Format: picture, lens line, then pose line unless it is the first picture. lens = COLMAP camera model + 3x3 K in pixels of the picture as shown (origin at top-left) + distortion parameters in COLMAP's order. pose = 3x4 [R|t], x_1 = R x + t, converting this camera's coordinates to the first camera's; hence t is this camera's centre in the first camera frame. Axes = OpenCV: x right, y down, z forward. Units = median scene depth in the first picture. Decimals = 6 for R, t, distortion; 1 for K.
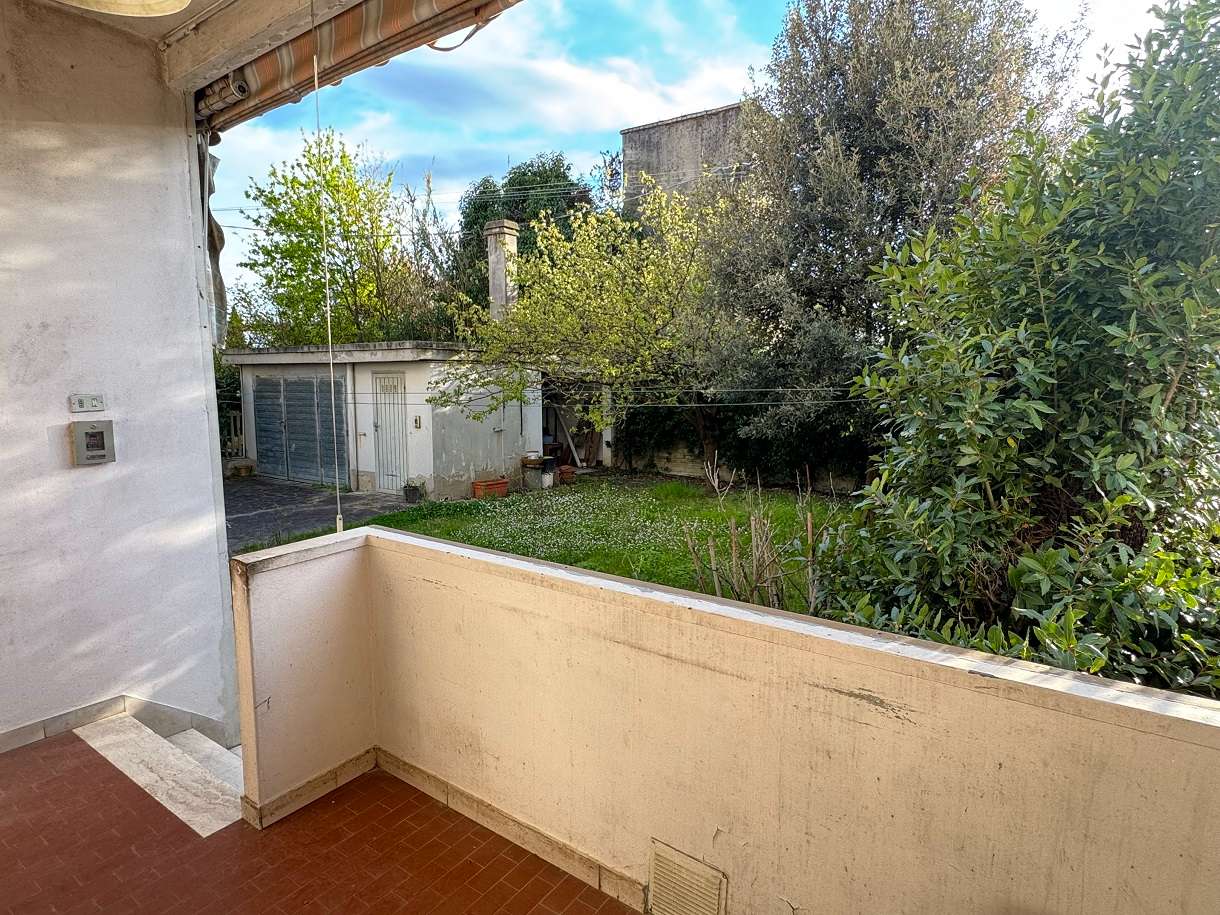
lens RADIAL K [[661.9, 0, 609.0], [0, 661.9, 458.2], [0, 0, 1]] dist [-0.007485, 0.001014]
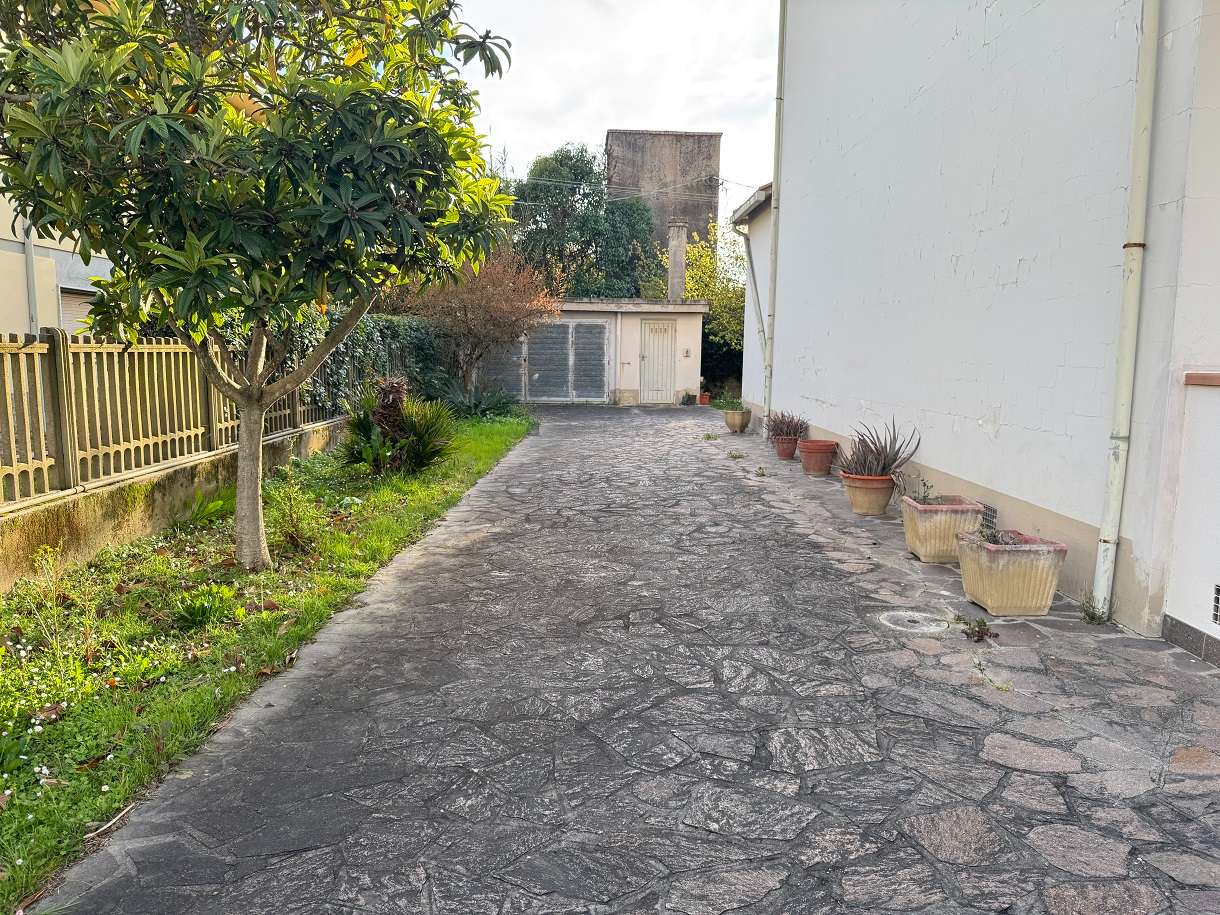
lens RADIAL K [[852.7, 0, 610.3], [0, 852.7, 462.1], [0, 0, 1]] dist [0.005870, 0.000432]
pose [[0.820134, -0.059968, 0.569021, -1.216393], [0.054459, 0.998159, 0.026701, 0.104692], [-0.569575, 0.009090, 0.821889, -0.398079]]
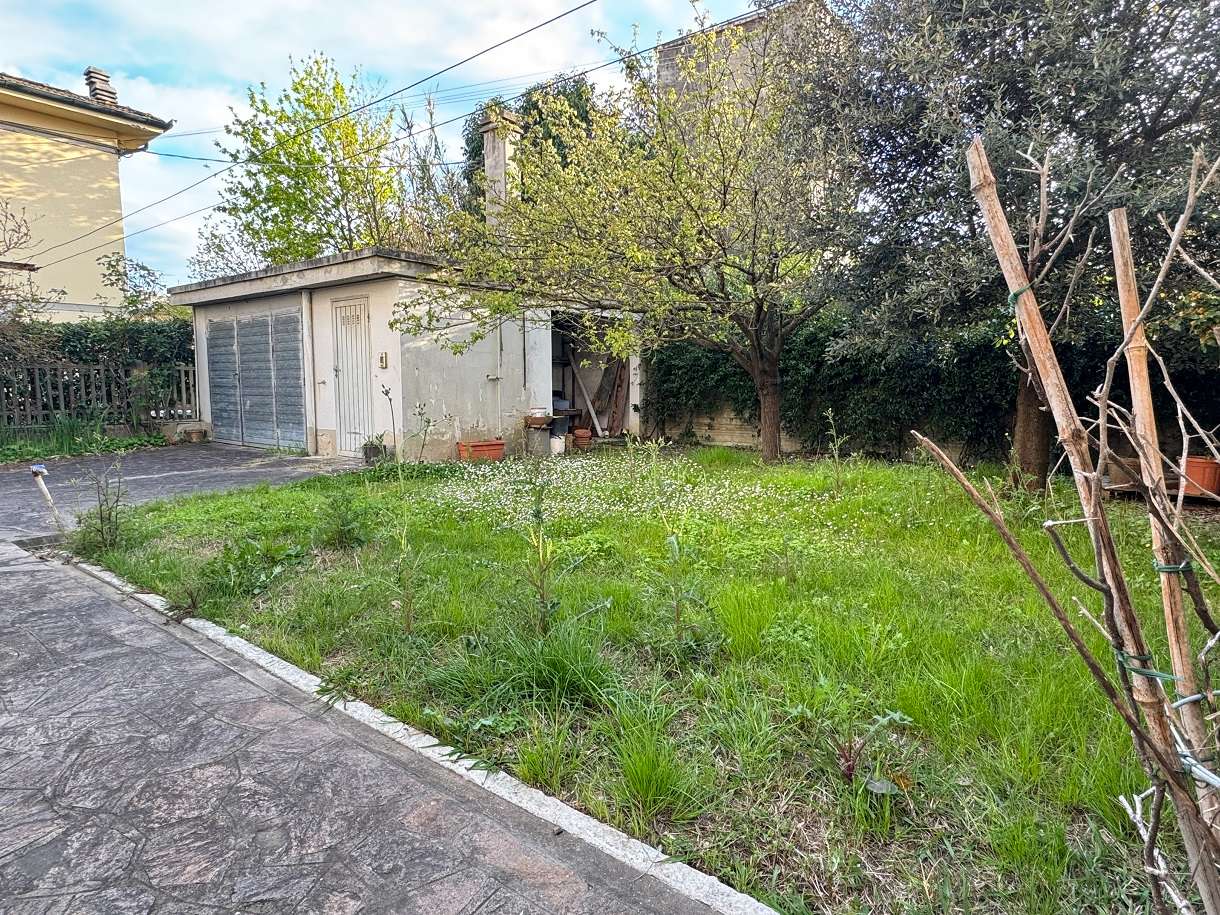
lens RADIAL K [[661.9, 0, 612.2], [0, 661.9, 450.1], [0, 0, 1]] dist [-0.007485, 0.001014]
pose [[0.998996, 0.008034, -0.044065, 0.006058], [-0.008668, 0.999861, -0.014221, 0.044365], [0.043944, 0.014589, 0.998927, 0.195807]]
